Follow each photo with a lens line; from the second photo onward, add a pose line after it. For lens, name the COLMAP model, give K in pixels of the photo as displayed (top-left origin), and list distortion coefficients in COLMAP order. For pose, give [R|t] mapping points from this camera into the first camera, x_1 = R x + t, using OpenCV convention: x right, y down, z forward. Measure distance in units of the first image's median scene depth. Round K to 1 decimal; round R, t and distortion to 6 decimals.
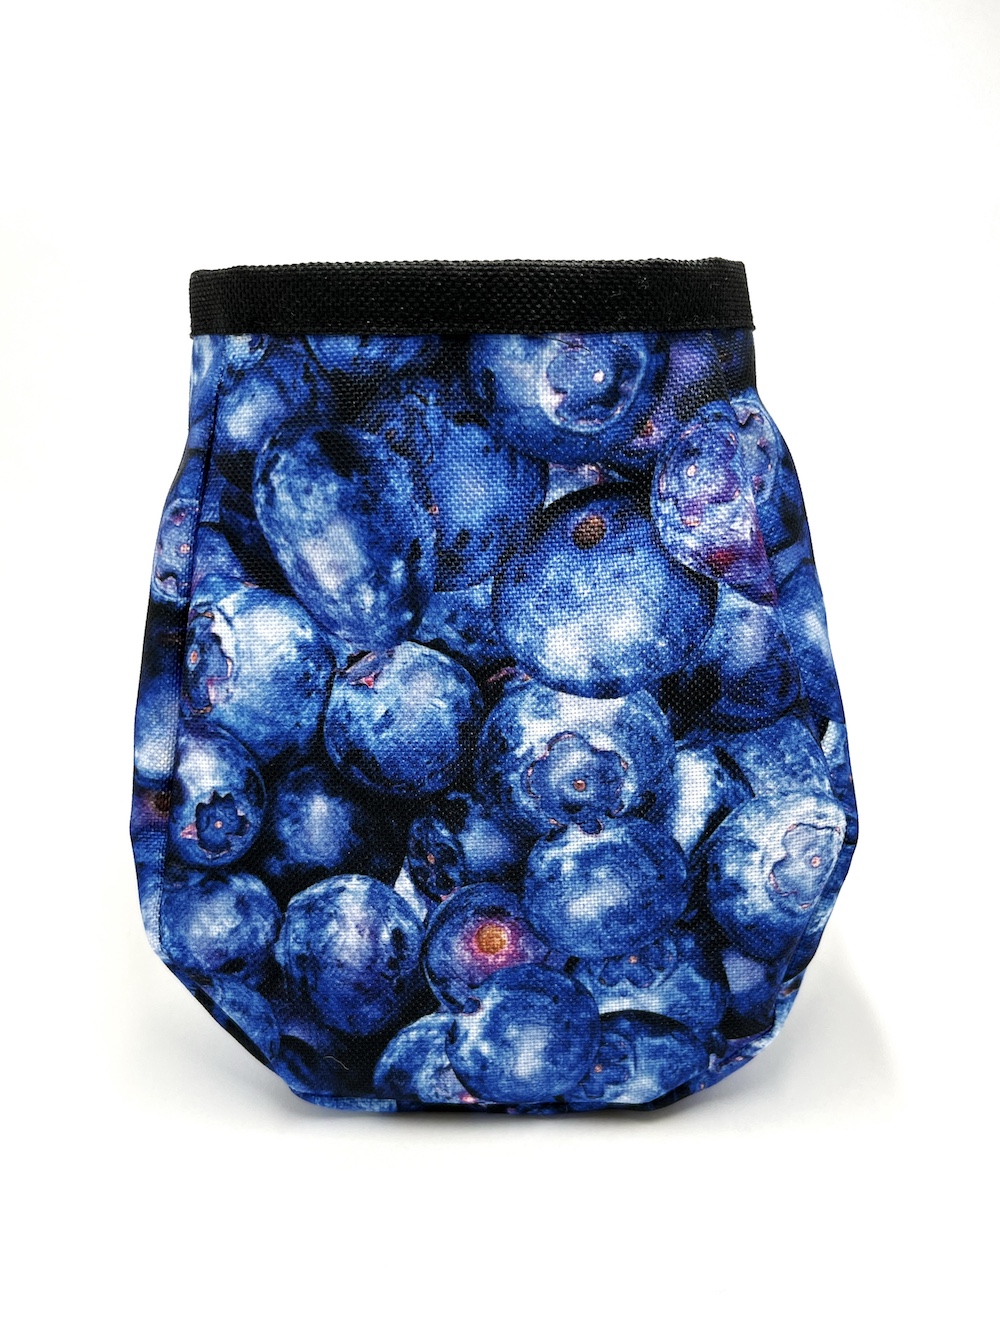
lens RADIAL K [[1006.8, 0, 500.4], [0, 1006.8, 670.9], [0, 0, 1]] dist [0.065518, -0.005191]
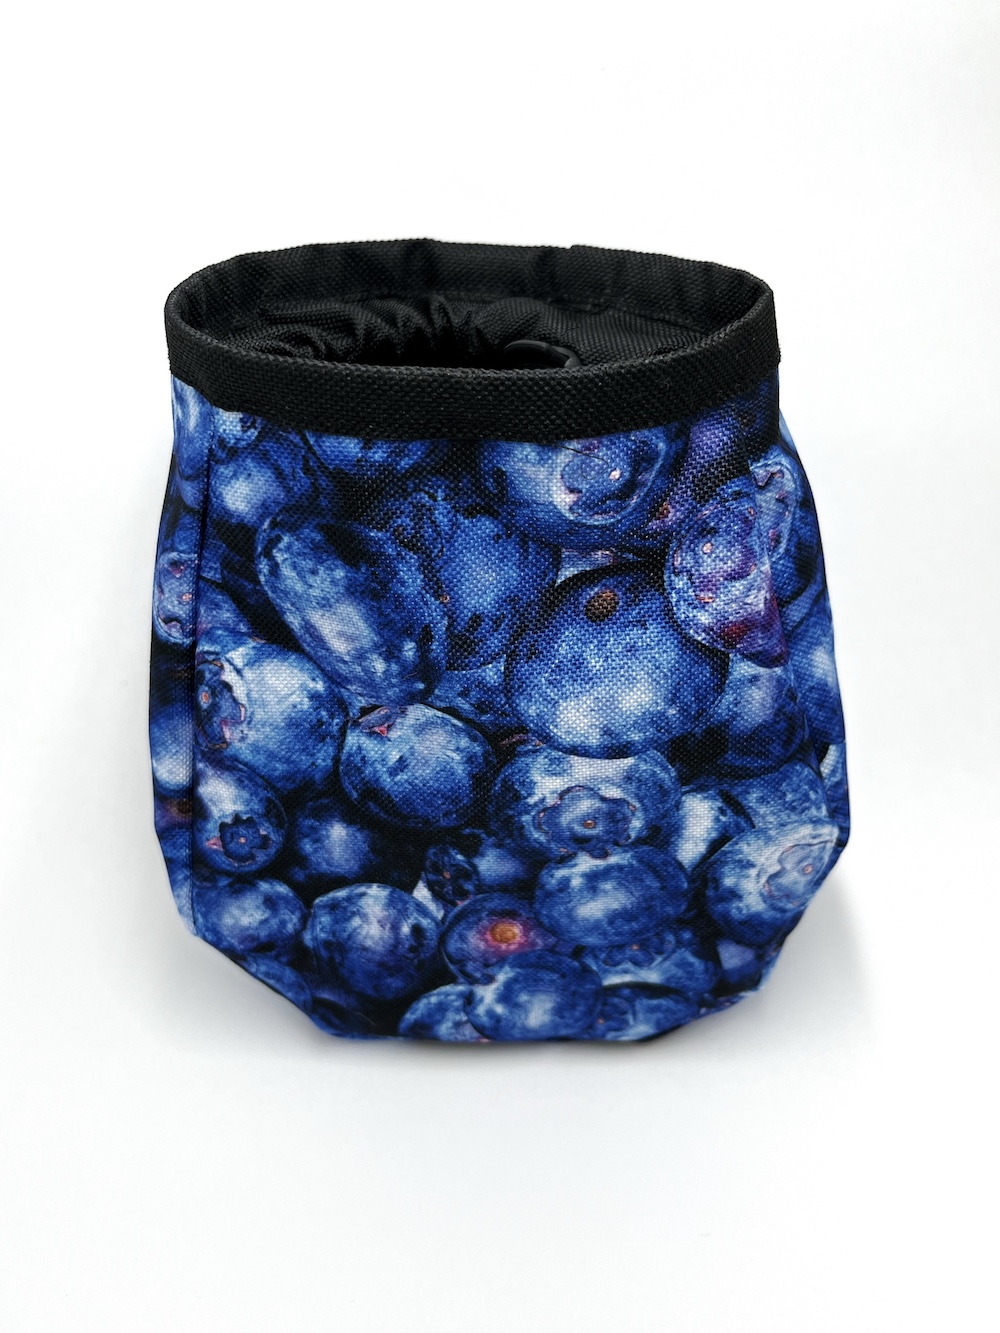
lens RADIAL K [[1006.8, 0, 502.3], [0, 1006.8, 670.3], [0, 0, 1]] dist [0.065518, -0.005191]
pose [[0.999685, -0.020352, 0.014667, -0.023123], [0.015852, 0.965630, 0.259438, -0.309582], [-0.019443, -0.259124, 0.965648, 0.032141]]
